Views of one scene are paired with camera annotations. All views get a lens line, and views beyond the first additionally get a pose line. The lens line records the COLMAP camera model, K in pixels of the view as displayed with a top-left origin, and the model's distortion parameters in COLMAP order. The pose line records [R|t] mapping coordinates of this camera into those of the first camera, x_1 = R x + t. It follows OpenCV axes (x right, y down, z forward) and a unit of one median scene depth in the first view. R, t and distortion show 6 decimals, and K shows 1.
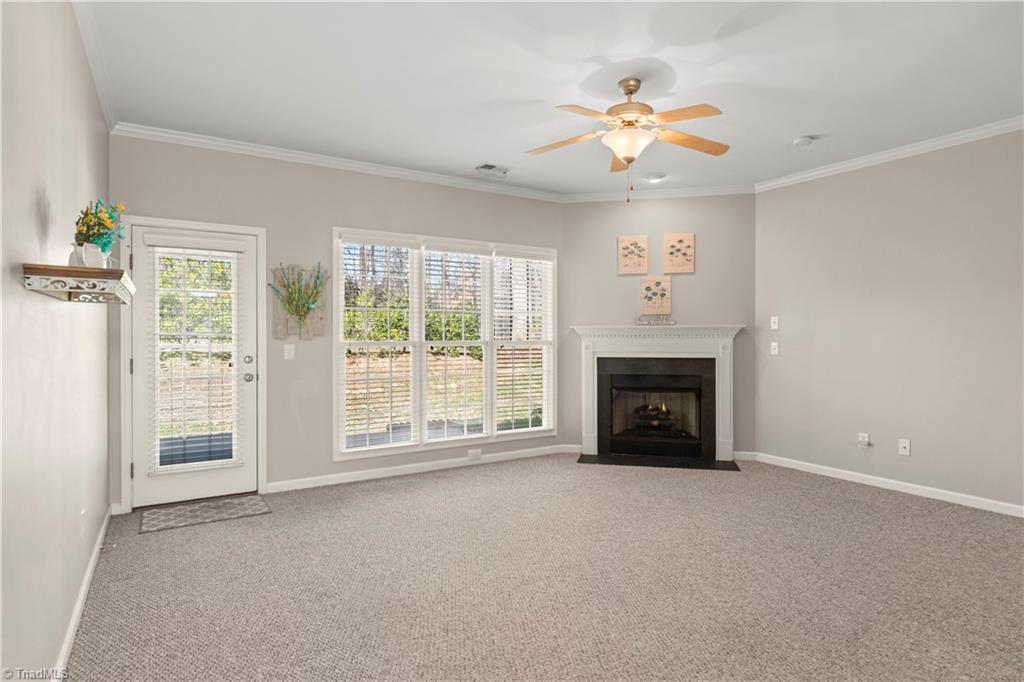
lens RADIAL K [[560.5, 0, 524.9], [0, 560.5, 339.4], [0, 0, 1]] dist [-0.013321, -0.000510]
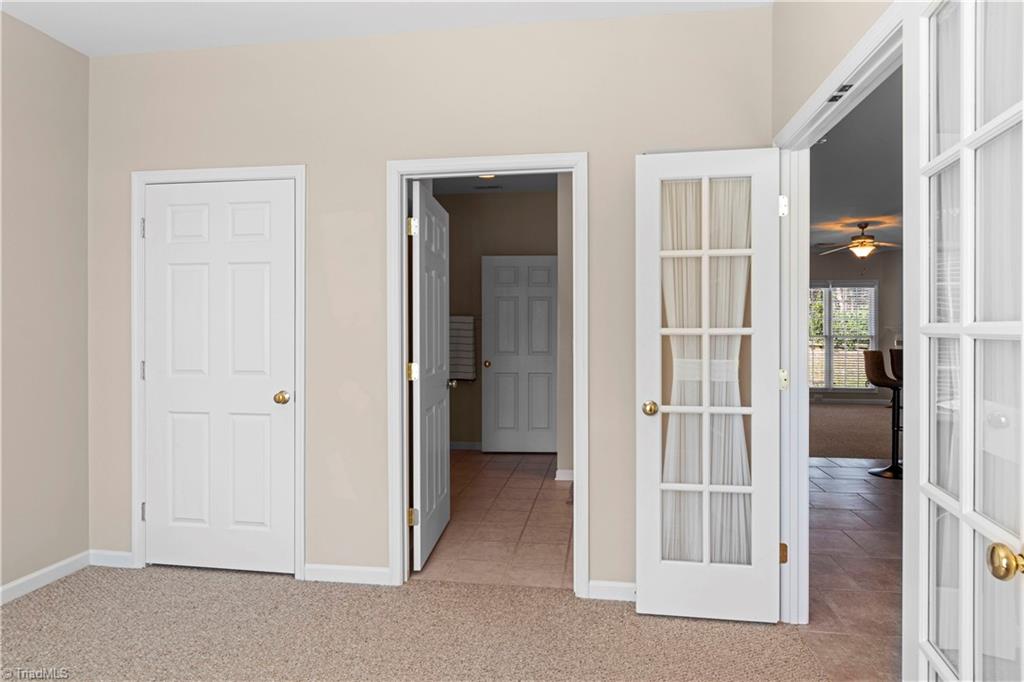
lens RADIAL K [[602.7, 0, 512.0], [0, 602.7, 341.0], [0, 0, 1]] dist [-0.000395, -0.000122]
pose [[0.750217, 0.008855, -0.661133, 0.458850], [-0.003097, 0.999946, 0.009878, 0.004330], [0.661185, -0.005363, 0.750204, -1.124116]]
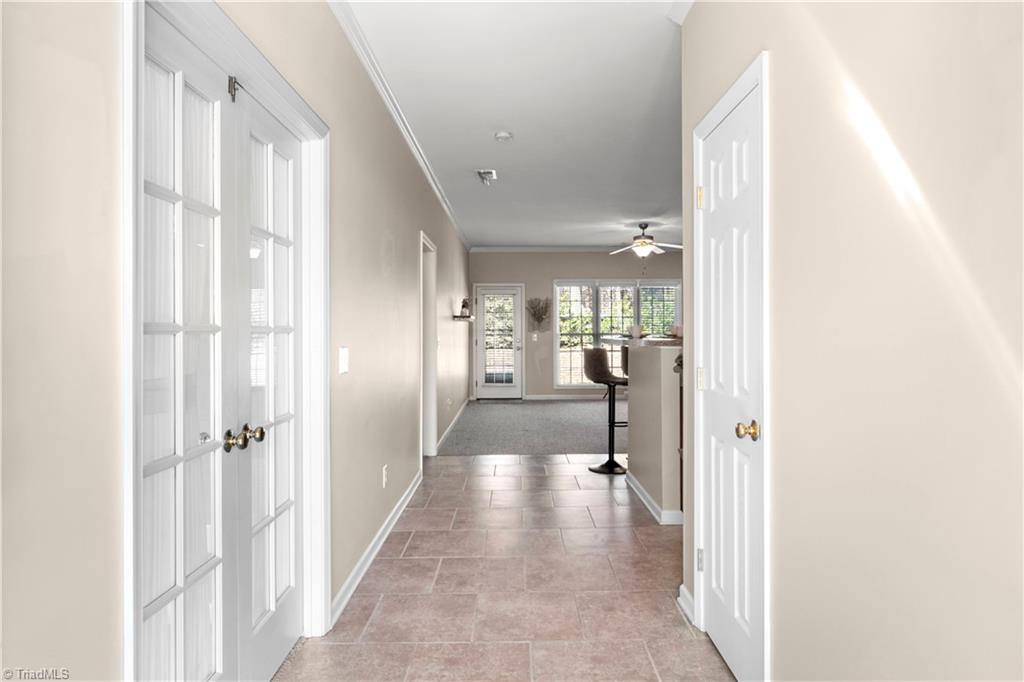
lens RADIAL K [[602.7, 0, 512.0], [0, 602.7, 341.0], [0, 0, 1]] dist [-0.000395, -0.000122]
pose [[0.839882, 0.007438, -0.542718, 0.682771], [-0.000298, 0.999912, 0.013242, 0.003617], [0.542769, -0.010960, 0.839811, -0.903325]]
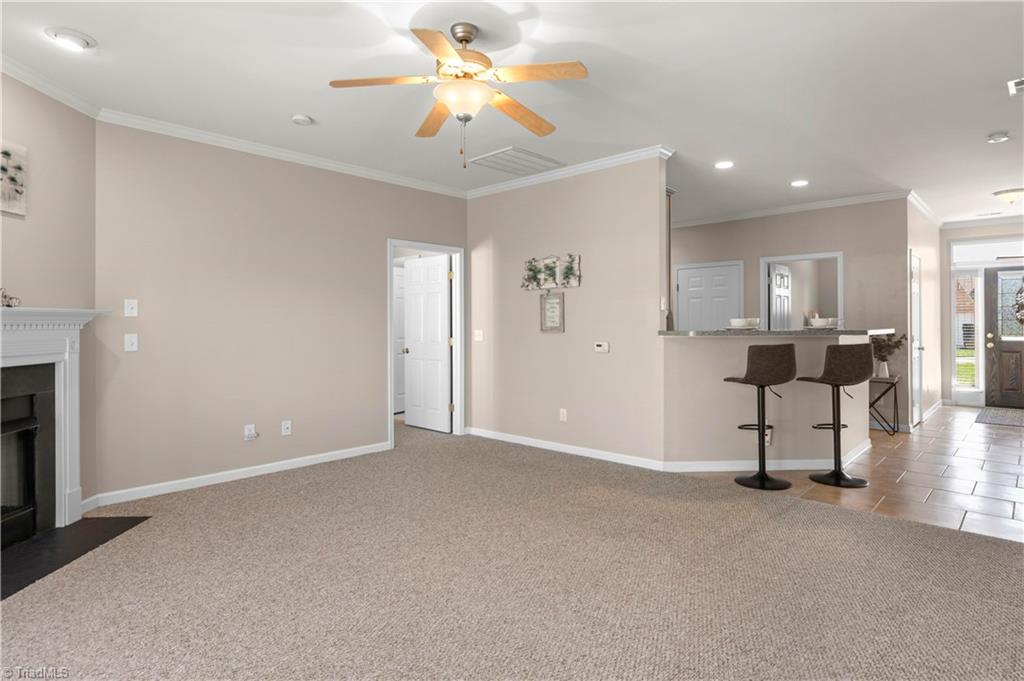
lens RADIAL K [[562.0, 0, 515.4], [0, 562.0, 320.8], [0, 0, 1]] dist [0.002199, -0.000443]
pose [[-0.258830, 0.007520, 0.965893, -0.405551], [0.010784, 0.999930, -0.004895, -0.003831], [-0.965863, 0.009150, -0.258893, 0.702040]]
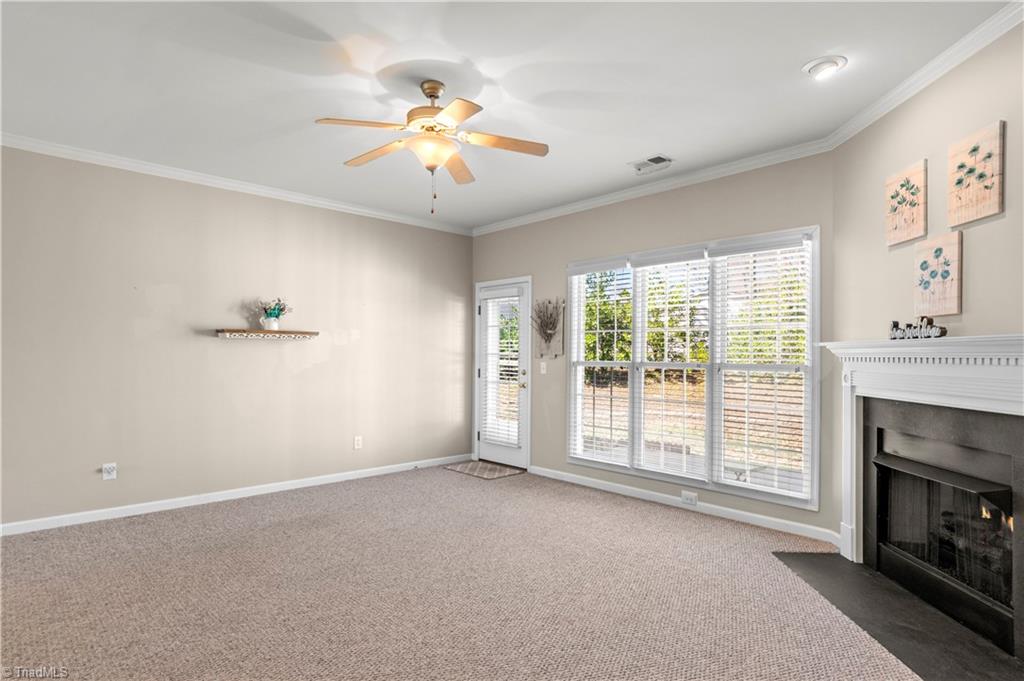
lens RADIAL K [[548.9, 0, 510.9], [0, 548.9, 354.6], [0, 0, 1]] dist [0.002542, -0.000258]
pose [[0.185661, 0.002464, -0.982611, 0.681556], [-0.014647, 0.999893, -0.000260, -0.005550], [0.982505, 0.014441, 0.185677, 0.587258]]
